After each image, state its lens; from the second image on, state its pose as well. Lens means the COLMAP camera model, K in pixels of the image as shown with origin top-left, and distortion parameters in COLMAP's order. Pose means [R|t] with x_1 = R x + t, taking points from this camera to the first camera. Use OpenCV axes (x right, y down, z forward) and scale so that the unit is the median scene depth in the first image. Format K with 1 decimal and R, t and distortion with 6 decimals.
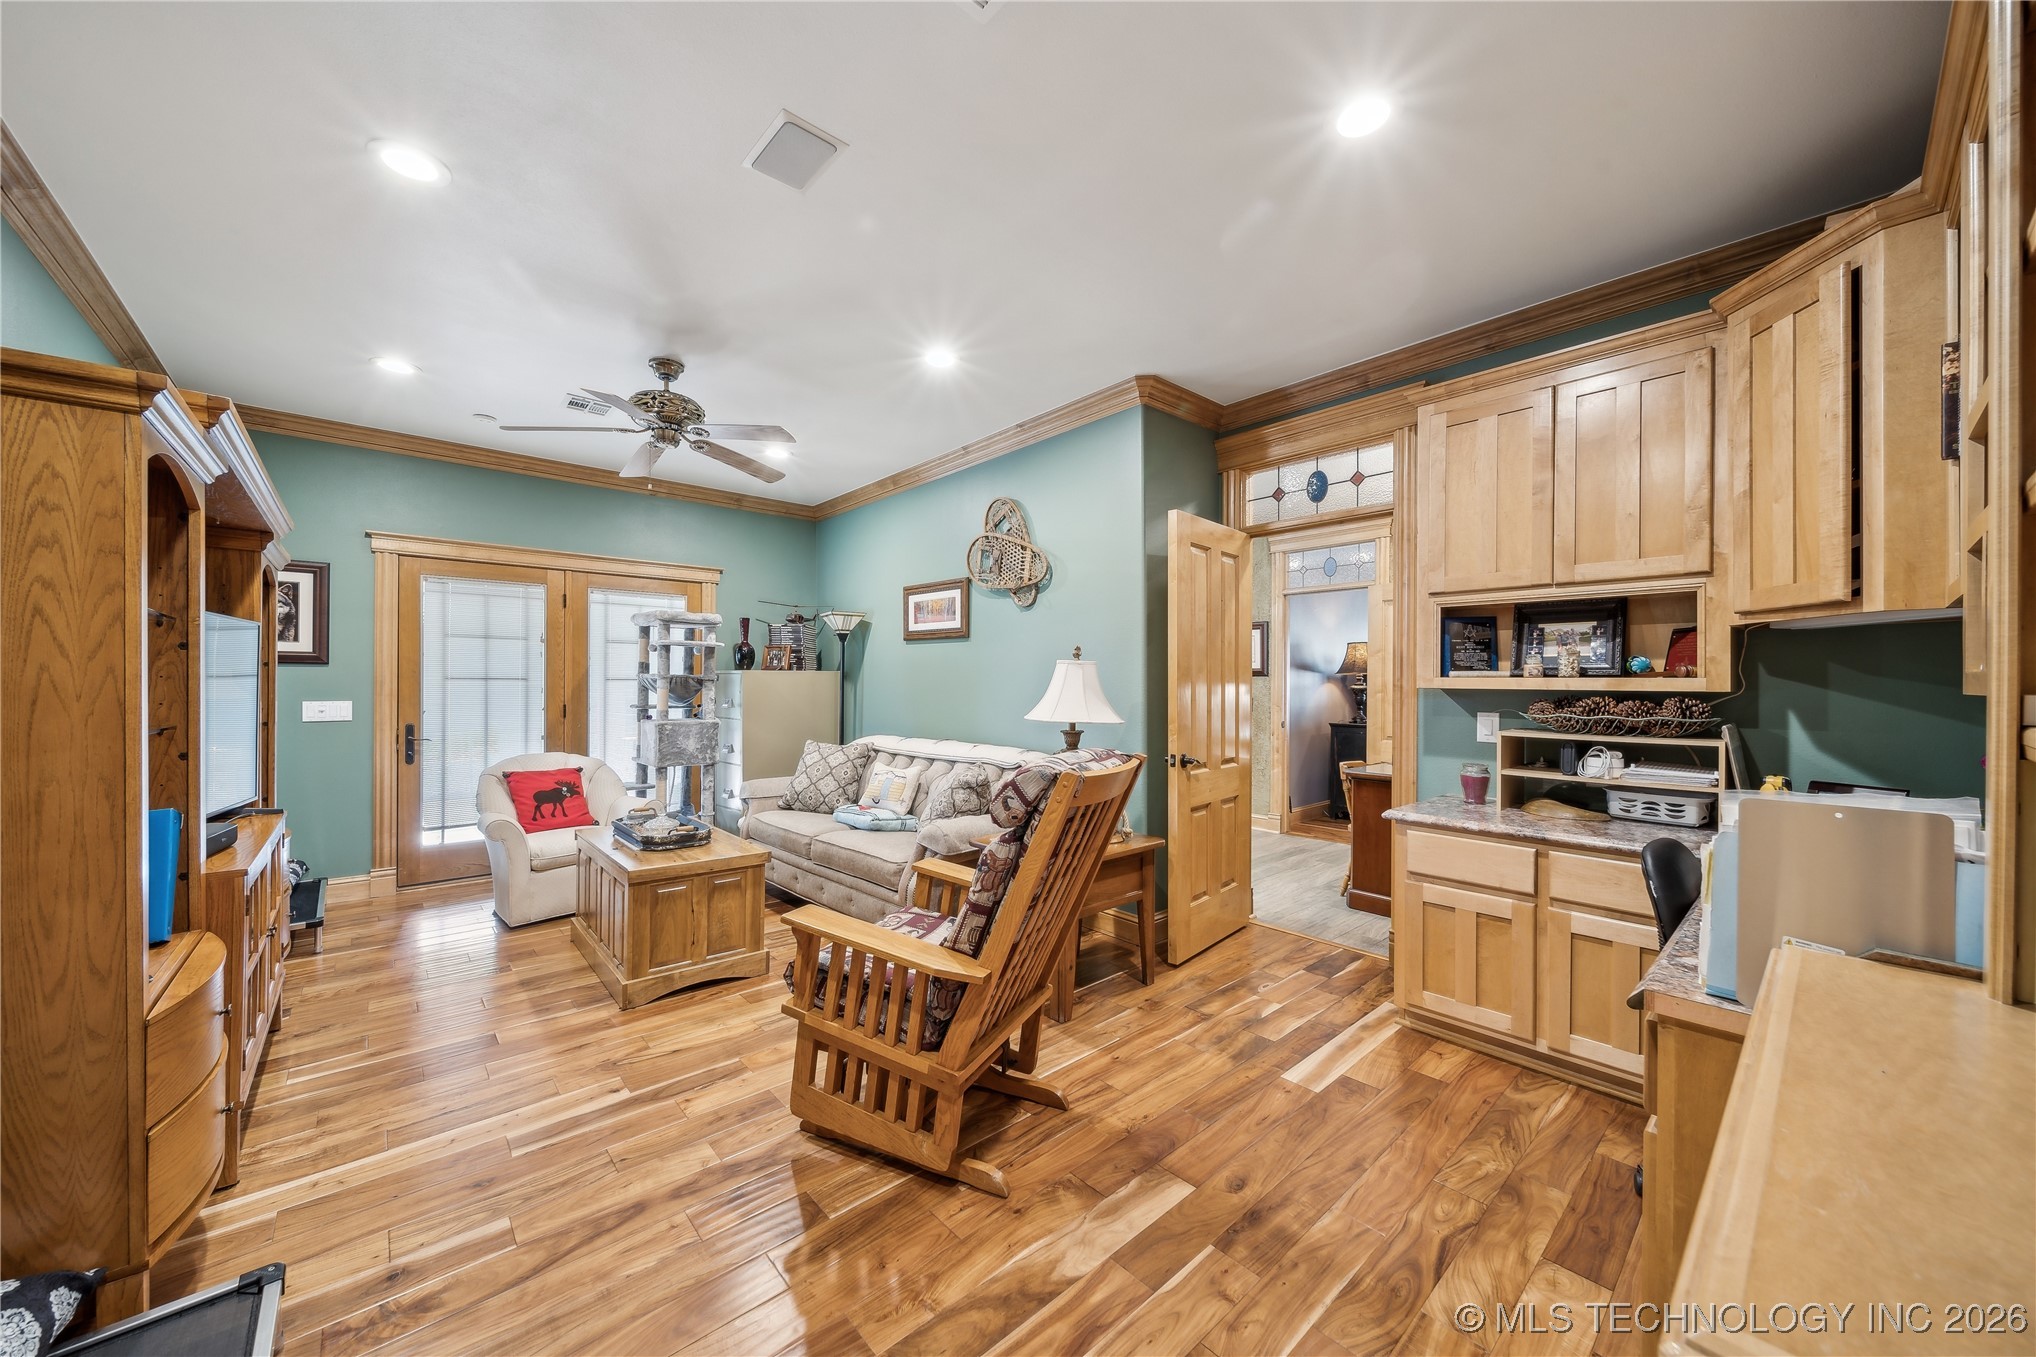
lens RADIAL K [[742.5, 0, 1023.8], [0, 742.5, 679.7], [0, 0, 1]] dist [-0.003106, -0.000240]
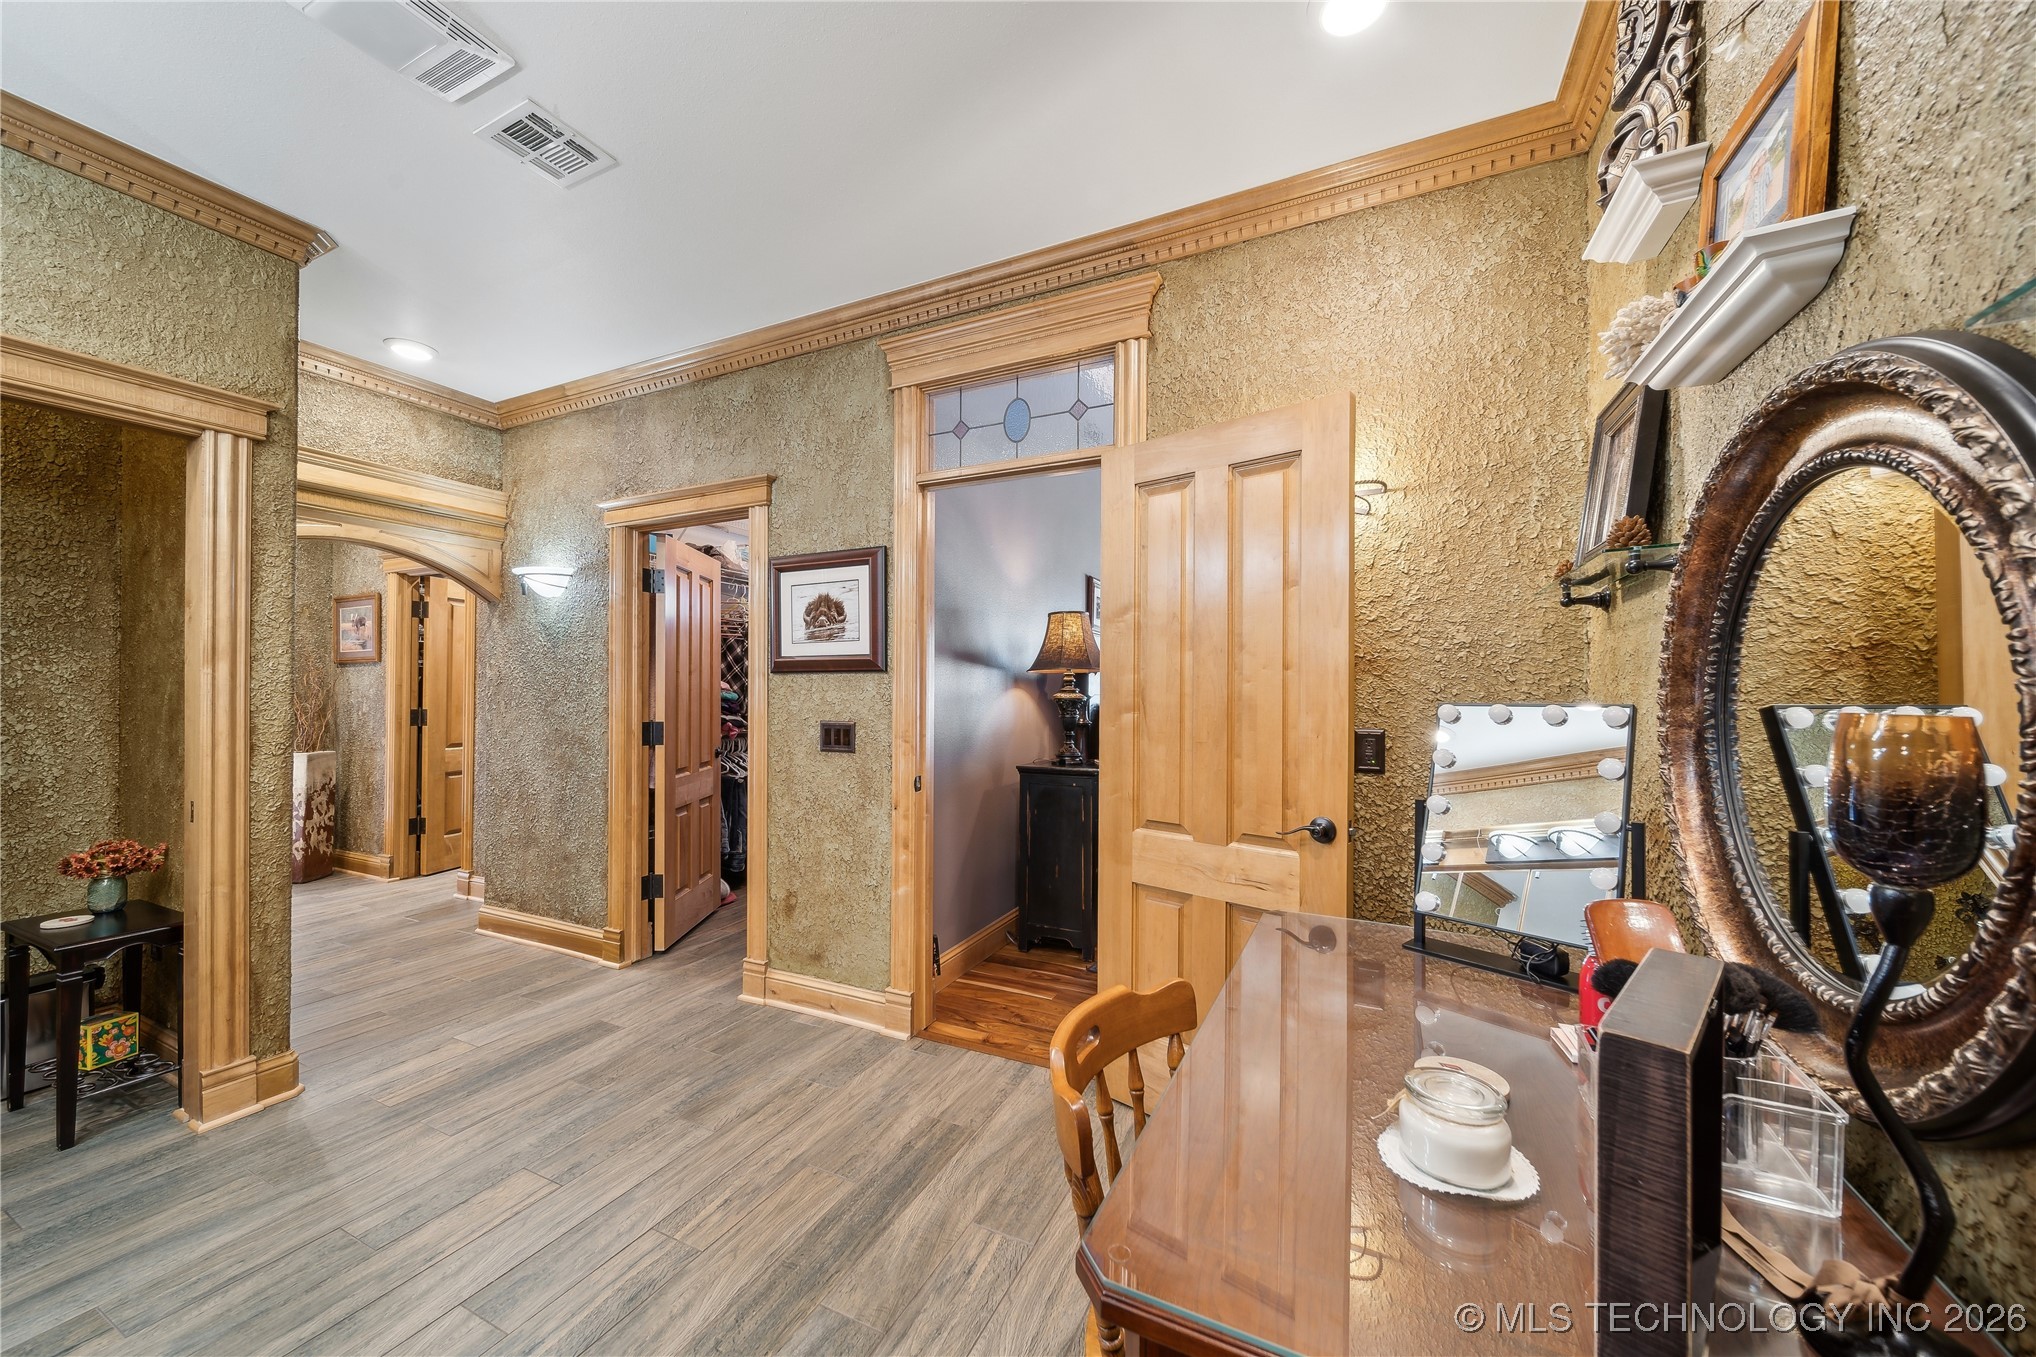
lens RADIAL K [[742.5, 0, 1015.9], [0, 742.5, 686.6], [0, 0, 1]] dist [-0.003106, -0.000240]
pose [[0.928623, 0.002954, 0.371012, 0.228923], [-0.002506, 0.999995, -0.001690, 0.004265], [-0.371015, 0.000640, 0.928627, 0.543208]]
